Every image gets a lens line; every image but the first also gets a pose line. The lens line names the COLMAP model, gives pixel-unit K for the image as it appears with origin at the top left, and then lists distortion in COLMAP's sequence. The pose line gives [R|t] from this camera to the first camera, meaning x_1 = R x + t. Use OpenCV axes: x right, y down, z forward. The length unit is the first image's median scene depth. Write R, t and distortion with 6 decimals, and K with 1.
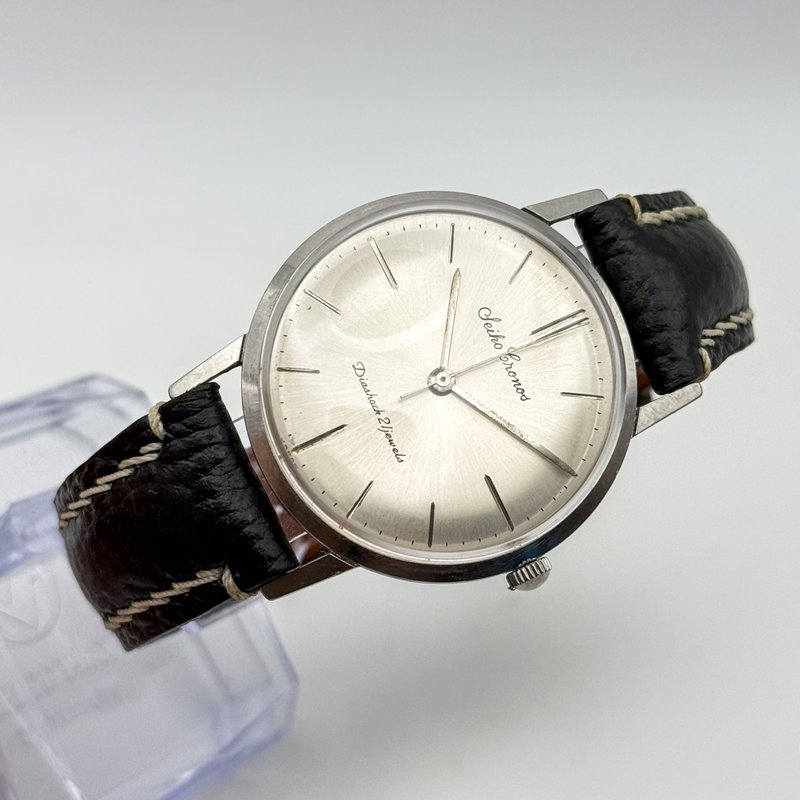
lens RADIAL K [[1977.2, 0, 415.9], [0, 1977.2, 417.7], [0, 0, 1]] dist [0.461567, 0.000000]
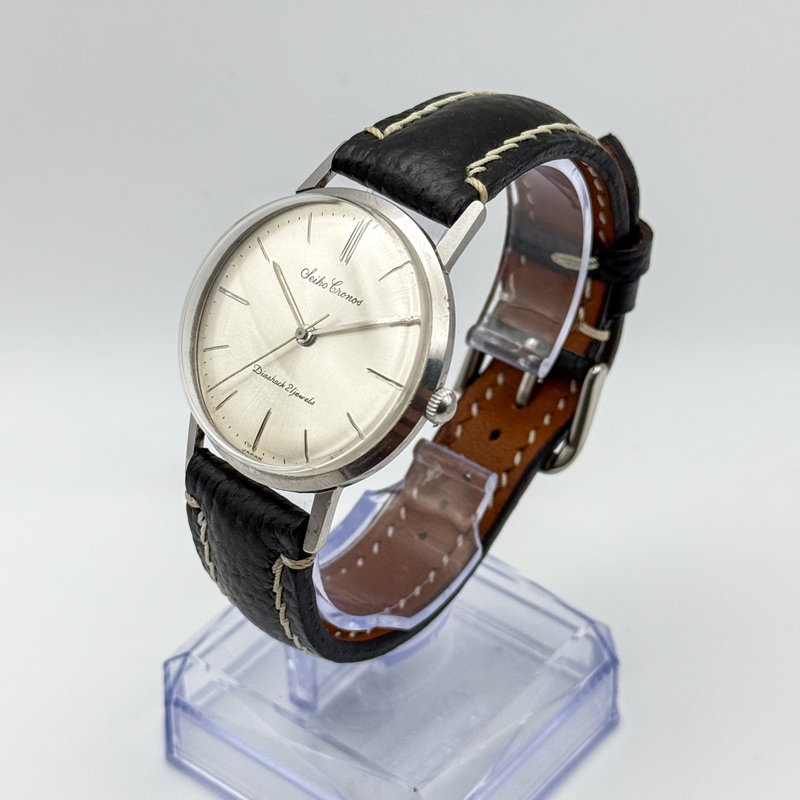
lens RADIAL K [[1977.2, 0, 396.0], [0, 1977.2, 401.1], [0, 0, 1]] dist [0.461567, 0.000000]
pose [[0.680370, -0.638698, -0.359389, 0.466910], [0.555908, 0.769322, -0.314817, 0.432523], [0.477559, 0.014405, 0.878482, -0.093315]]
